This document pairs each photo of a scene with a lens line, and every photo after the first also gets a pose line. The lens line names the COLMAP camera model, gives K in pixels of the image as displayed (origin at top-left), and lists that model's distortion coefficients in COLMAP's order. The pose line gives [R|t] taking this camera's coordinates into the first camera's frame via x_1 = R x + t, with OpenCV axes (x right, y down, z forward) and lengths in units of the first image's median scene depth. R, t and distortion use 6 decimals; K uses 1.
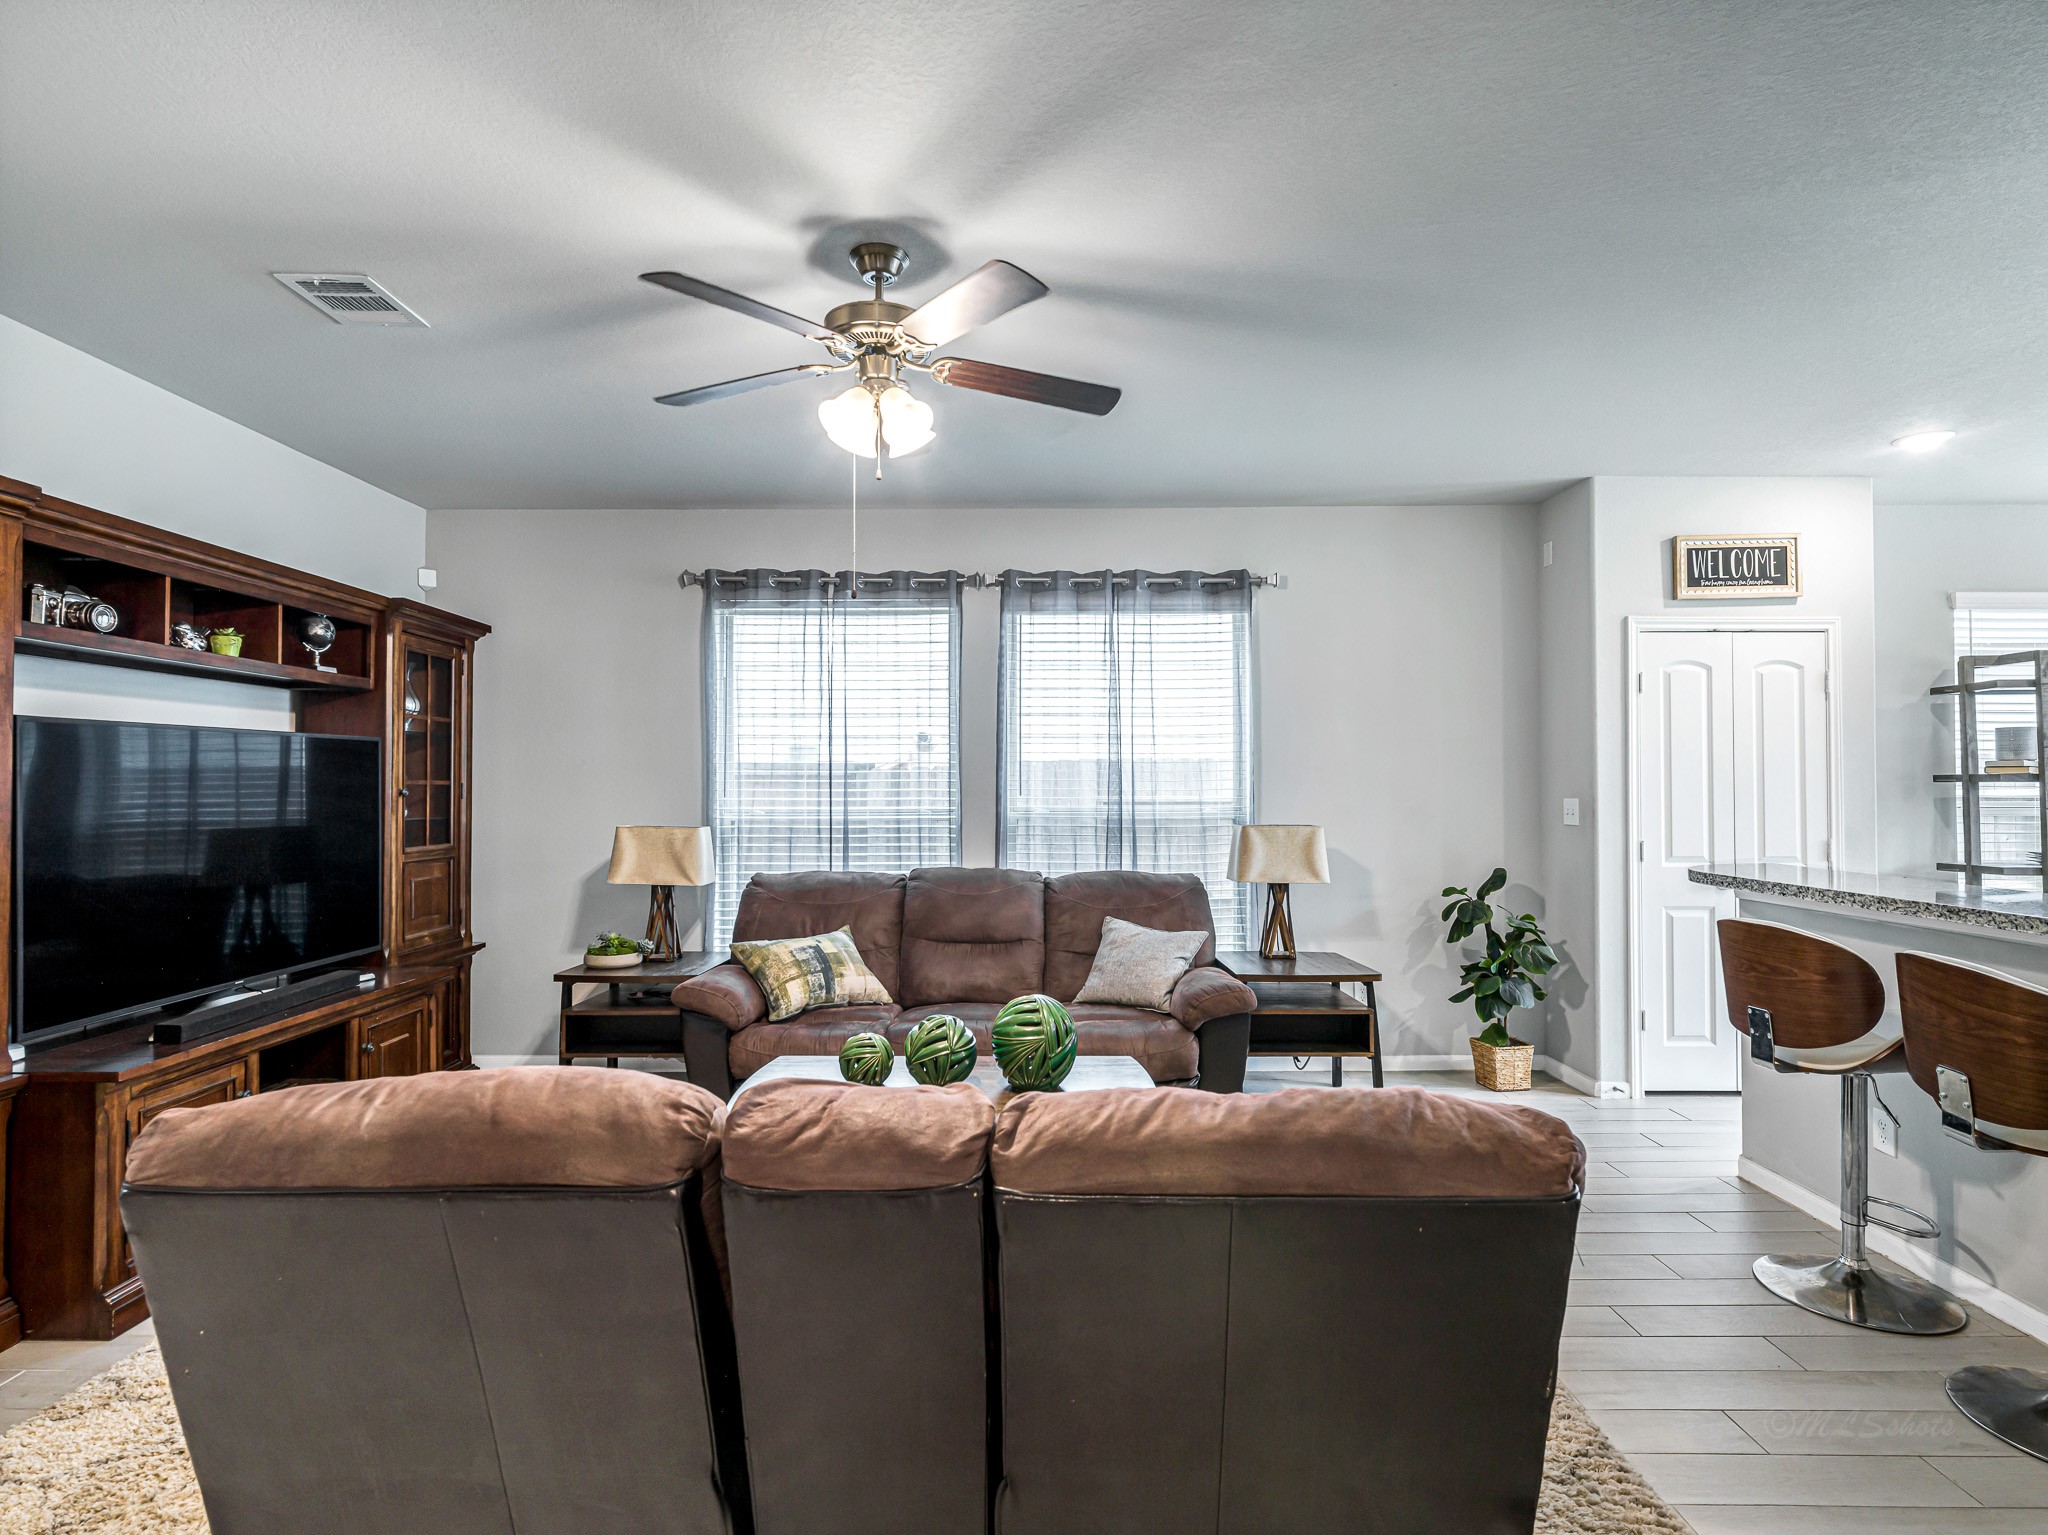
lens RADIAL K [[1040.0, 0, 1015.9], [0, 1040.0, 768.0], [0, 0, 1]] dist [0.002376, -0.000330]
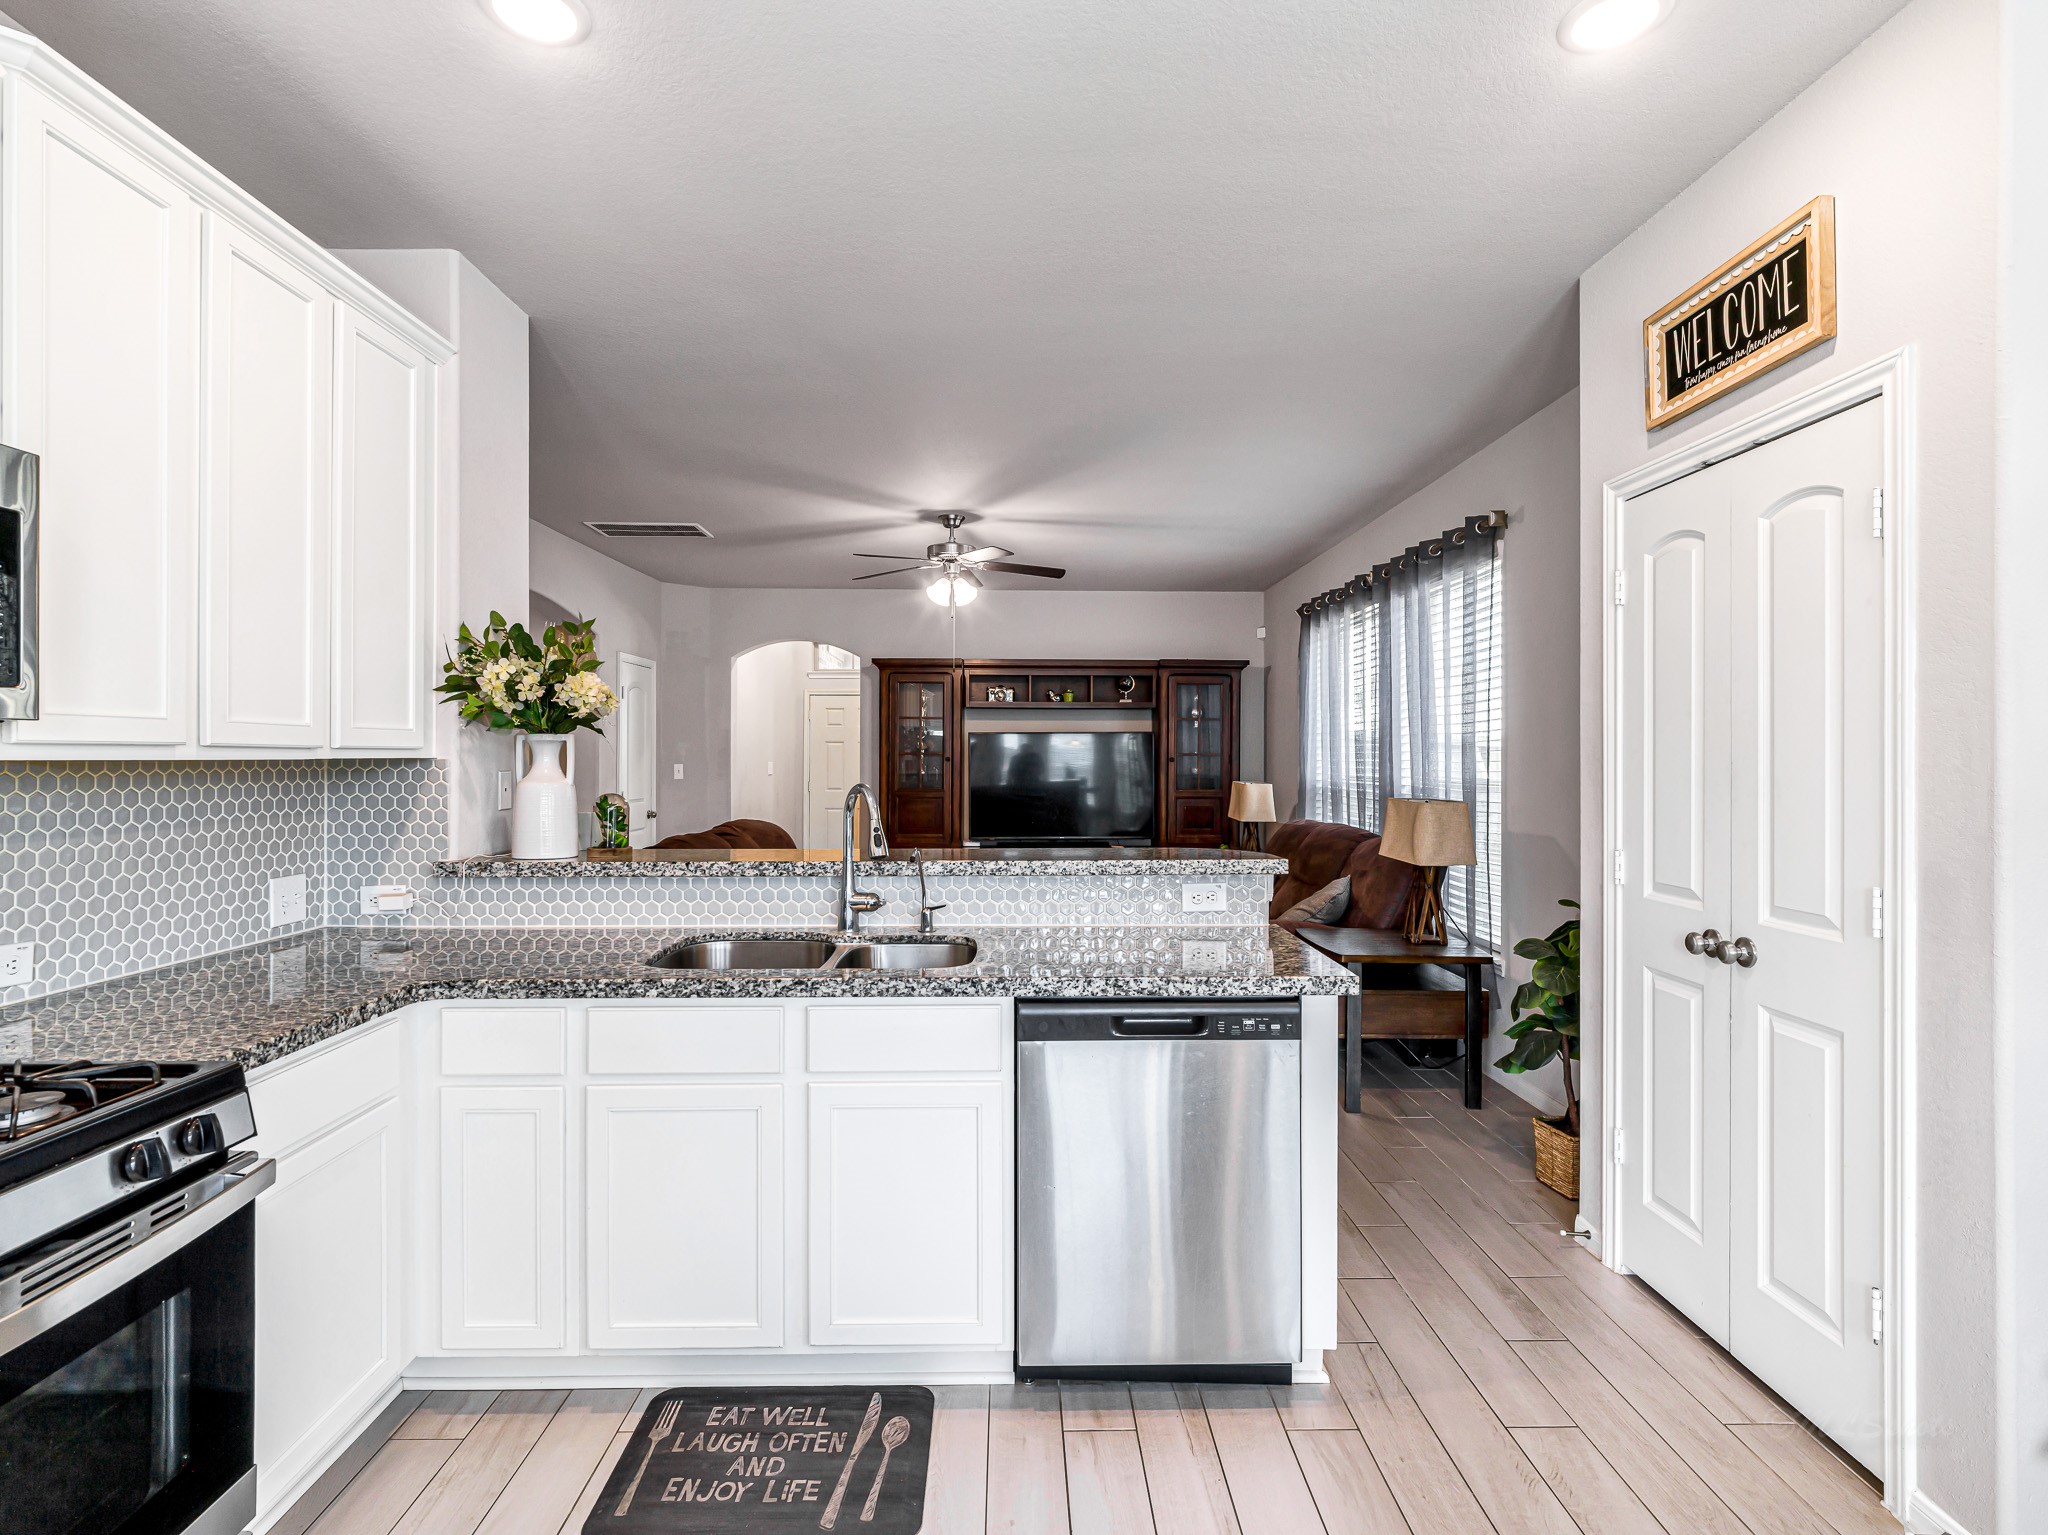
lens RADIAL K [[1022.0, 0, 1012.7], [0, 1022.0, 753.1], [0, 0, 1]] dist [0.001835, 0.000275]
pose [[0.007010, -0.003309, -0.999970, 1.189418], [0.014909, 0.999884, -0.003204, 0.011495], [0.999864, -0.014886, 0.007058, 0.641220]]
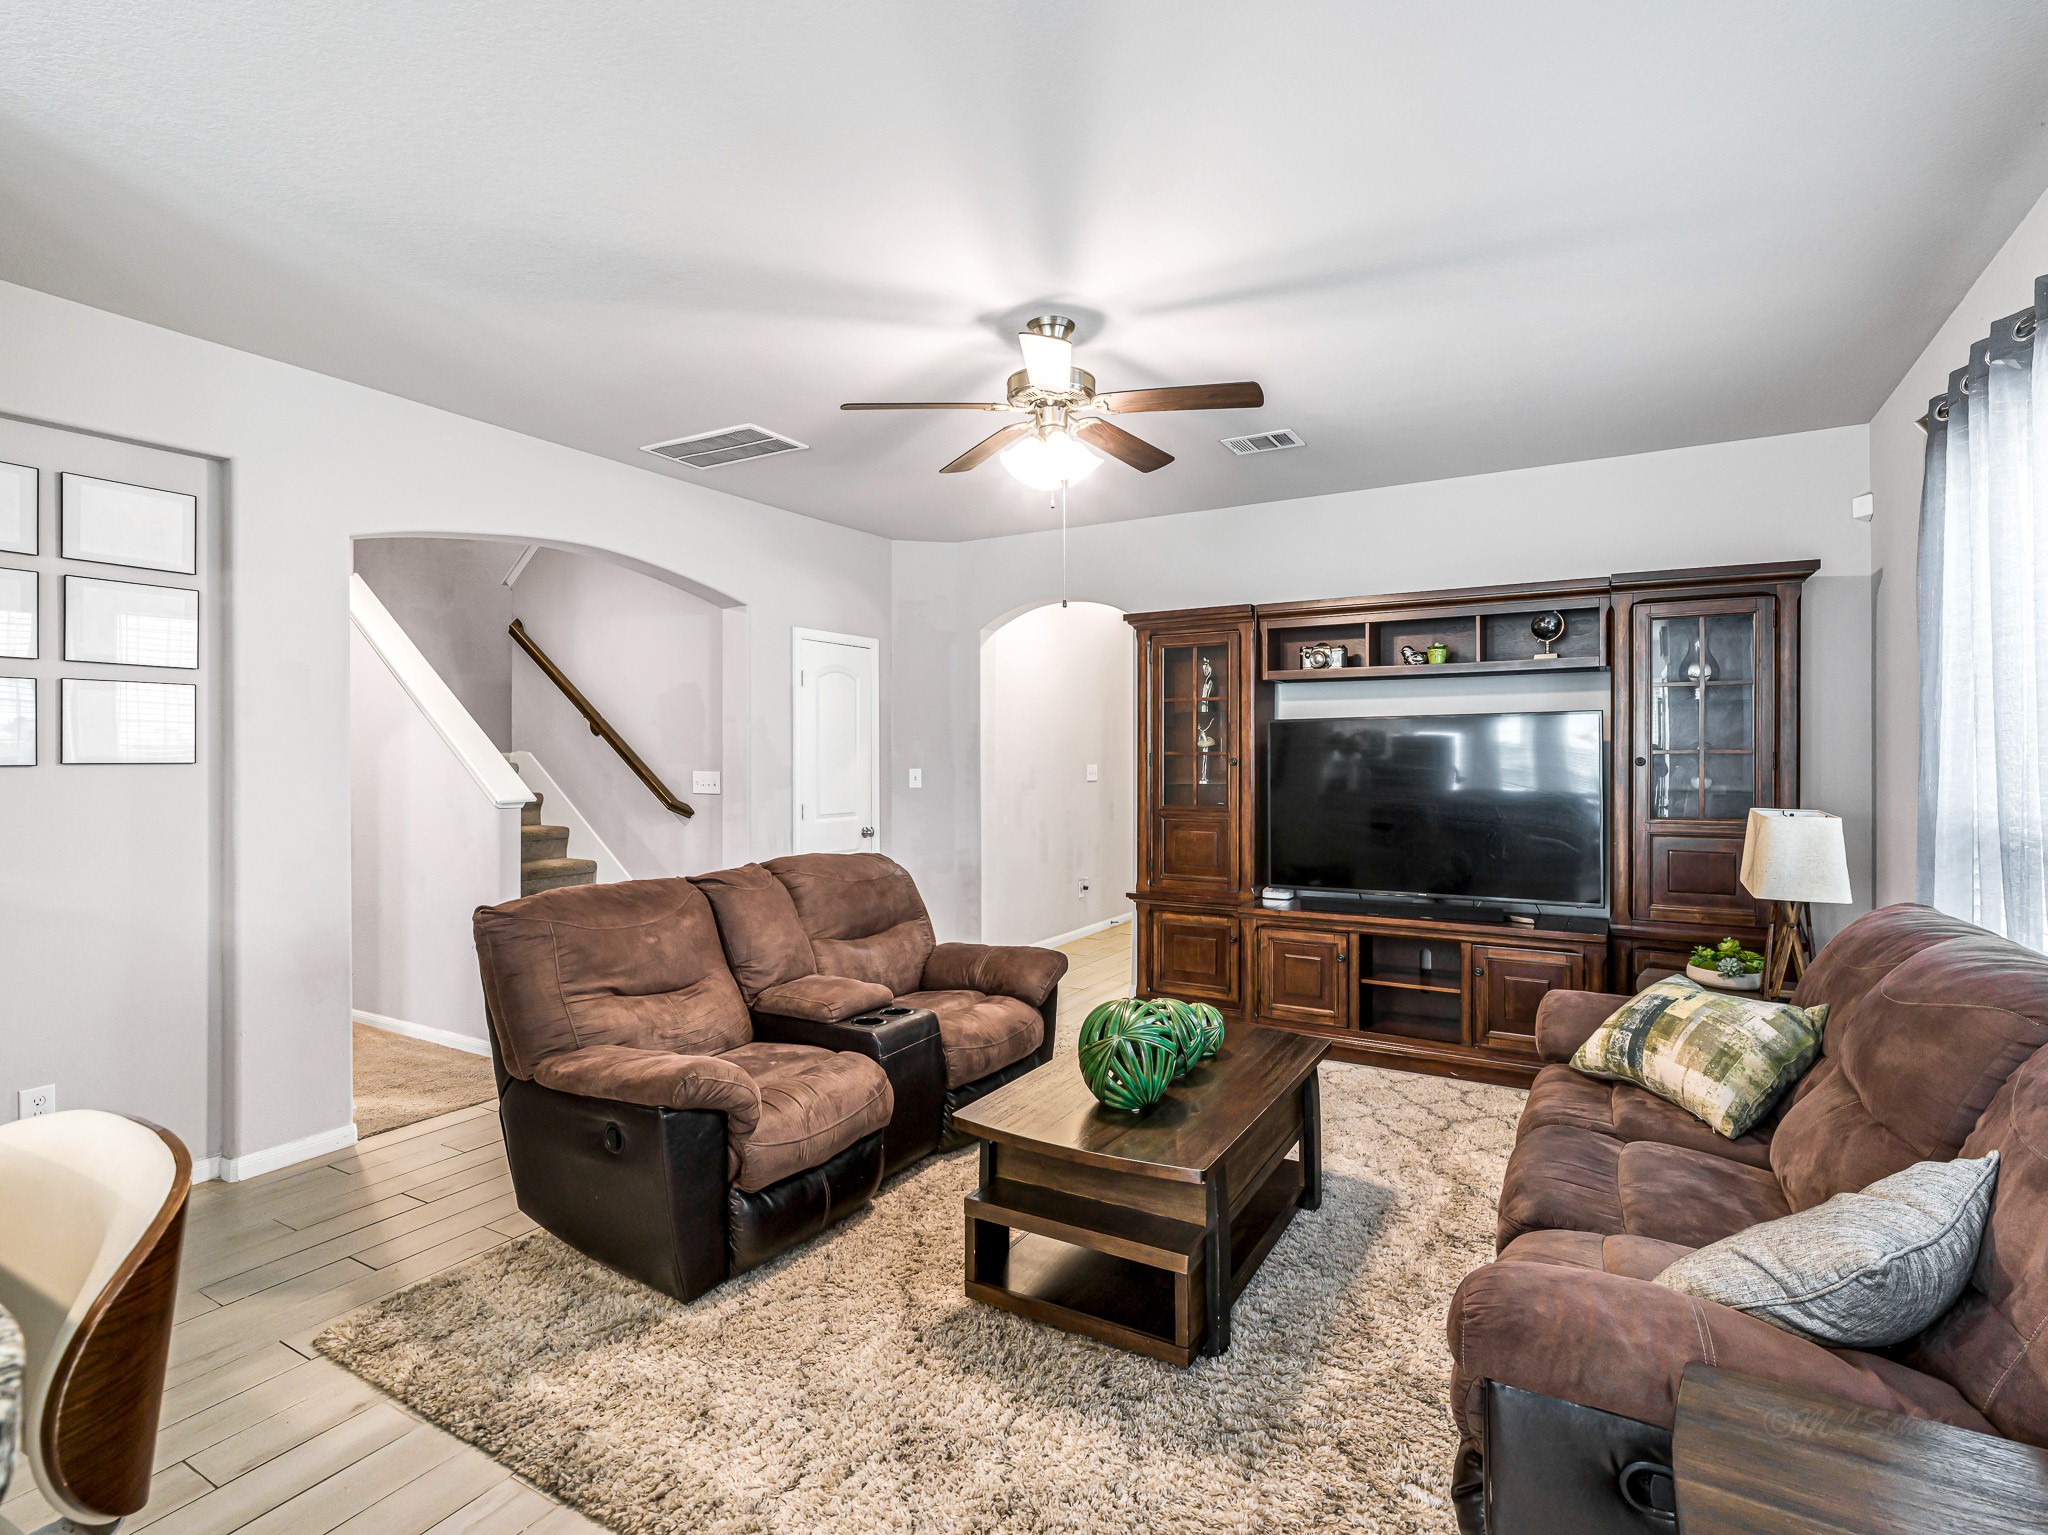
lens RADIAL K [[1022.0, 0, 1012.7], [0, 1022.0, 753.1], [0, 0, 1]] dist [0.001835, 0.000275]
pose [[-0.509343, 0.001097, -0.860563, 0.540044], [0.019459, 0.999758, -0.010242, 0.011849], [0.860343, -0.021962, -0.509241, 0.907472]]
